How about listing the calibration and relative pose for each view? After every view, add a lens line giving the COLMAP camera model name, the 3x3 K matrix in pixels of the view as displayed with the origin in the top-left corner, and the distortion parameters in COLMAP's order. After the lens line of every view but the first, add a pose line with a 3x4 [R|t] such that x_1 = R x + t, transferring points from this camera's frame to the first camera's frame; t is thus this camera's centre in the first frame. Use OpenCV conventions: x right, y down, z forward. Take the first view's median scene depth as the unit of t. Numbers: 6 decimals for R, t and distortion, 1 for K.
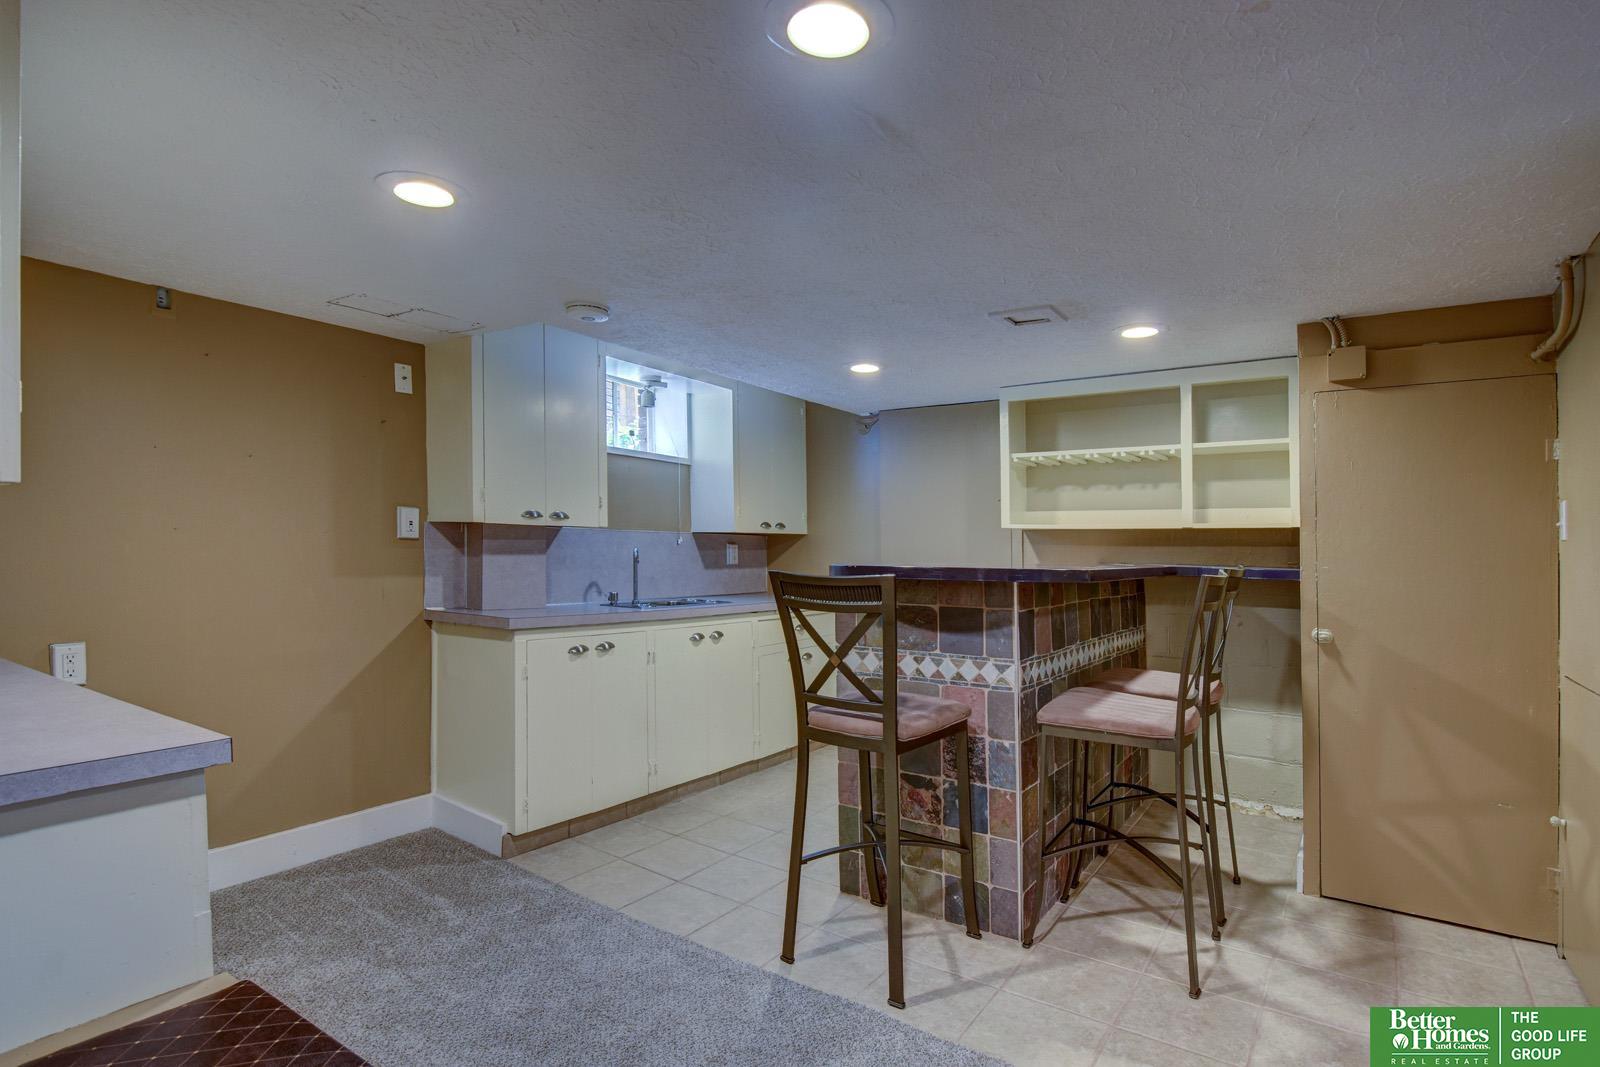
lens RADIAL K [[819.7, 0, 802.5], [0, 819.7, 535.2], [0, 0, 1]] dist [0.001696, 0.000041]
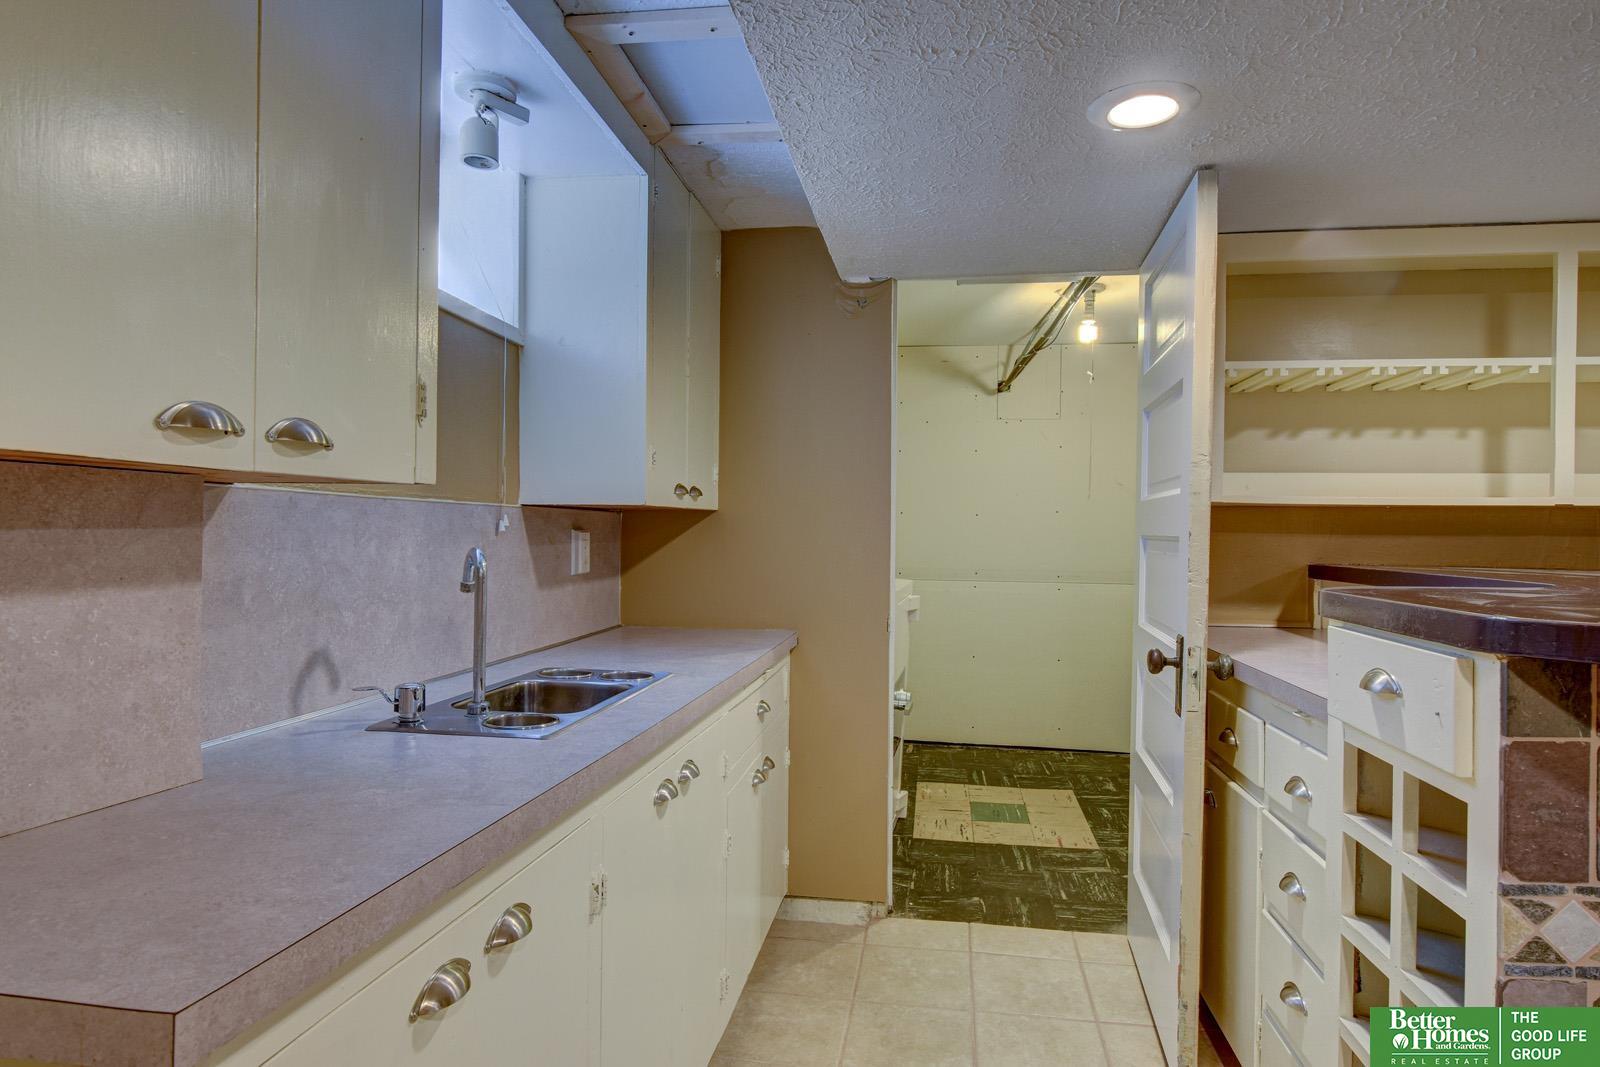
lens RADIAL K [[877.8, 0, 765.4], [0, 877.8, 501.1], [0, 0, 1]] dist [-0.006351, -0.001259]
pose [[0.896085, 0.011878, 0.443723, -0.258671], [-0.007543, 0.999905, -0.011532, -0.000970], [-0.443818, 0.006987, 0.896090, 0.620701]]
